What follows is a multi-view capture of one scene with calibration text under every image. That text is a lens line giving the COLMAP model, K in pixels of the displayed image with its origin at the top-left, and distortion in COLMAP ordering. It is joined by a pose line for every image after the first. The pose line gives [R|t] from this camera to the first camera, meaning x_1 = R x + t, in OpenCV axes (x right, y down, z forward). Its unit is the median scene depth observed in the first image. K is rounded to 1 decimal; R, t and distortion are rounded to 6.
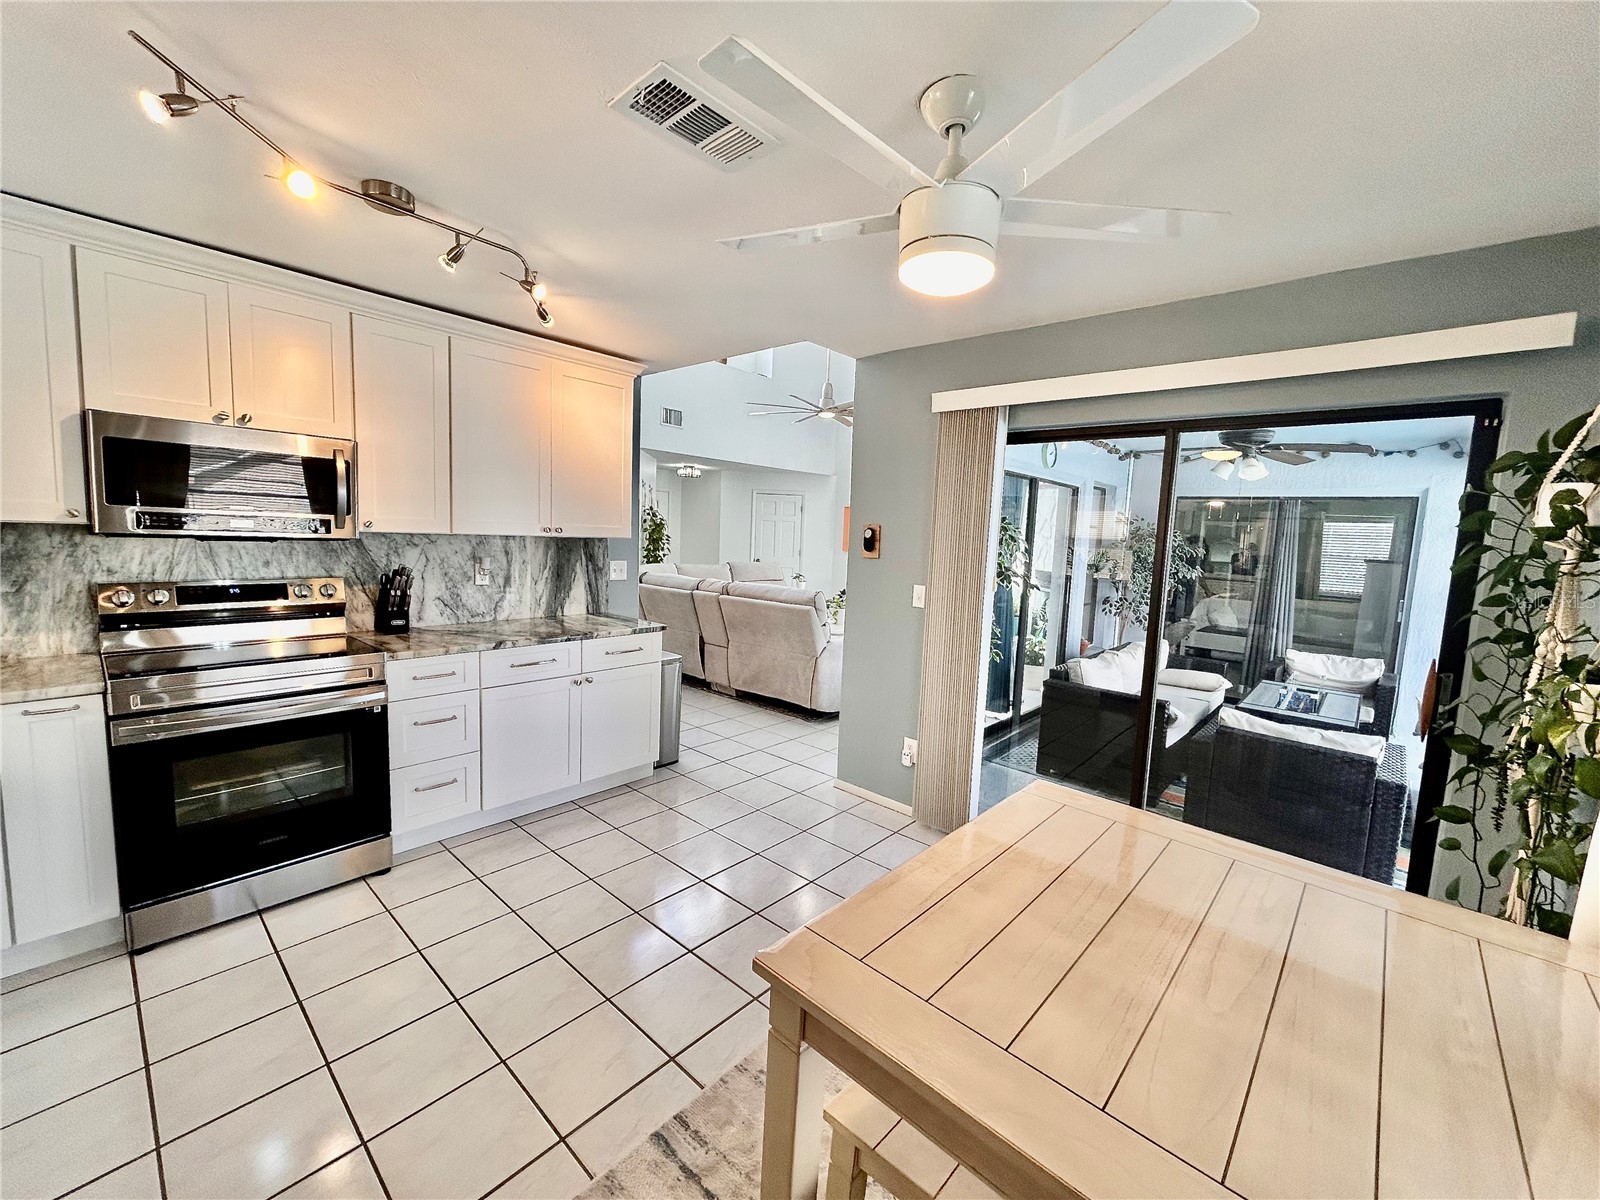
lens RADIAL K [[641.6, 0, 802.1], [0, 641.6, 597.8], [0, 0, 1]] dist [-0.001878, 0.000384]
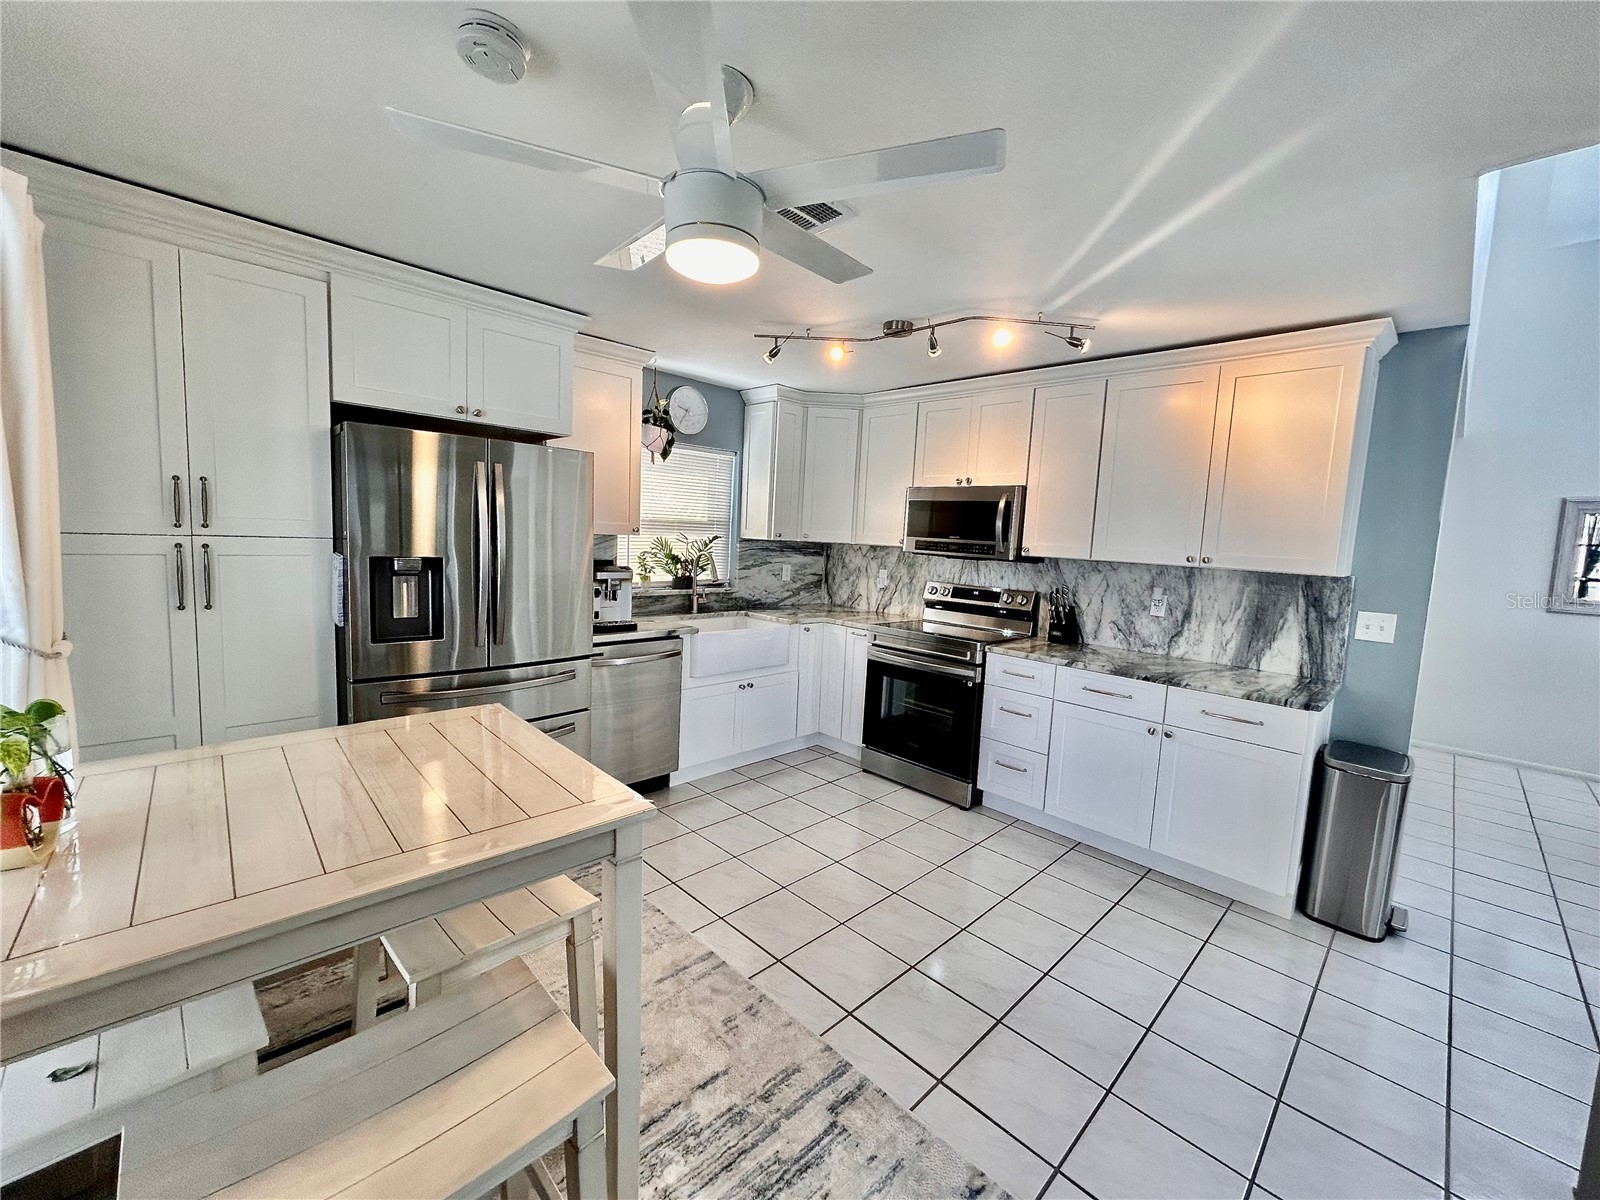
lens RADIAL K [[641.6, 0, 802.1], [0, 641.6, 597.8], [0, 0, 1]] dist [-0.001878, 0.000384]
pose [[-0.073478, 0.057072, -0.995662, 0.517255], [-0.155308, 0.985526, 0.067953, -0.030291], [0.985130, 0.159628, -0.063551, 0.533696]]
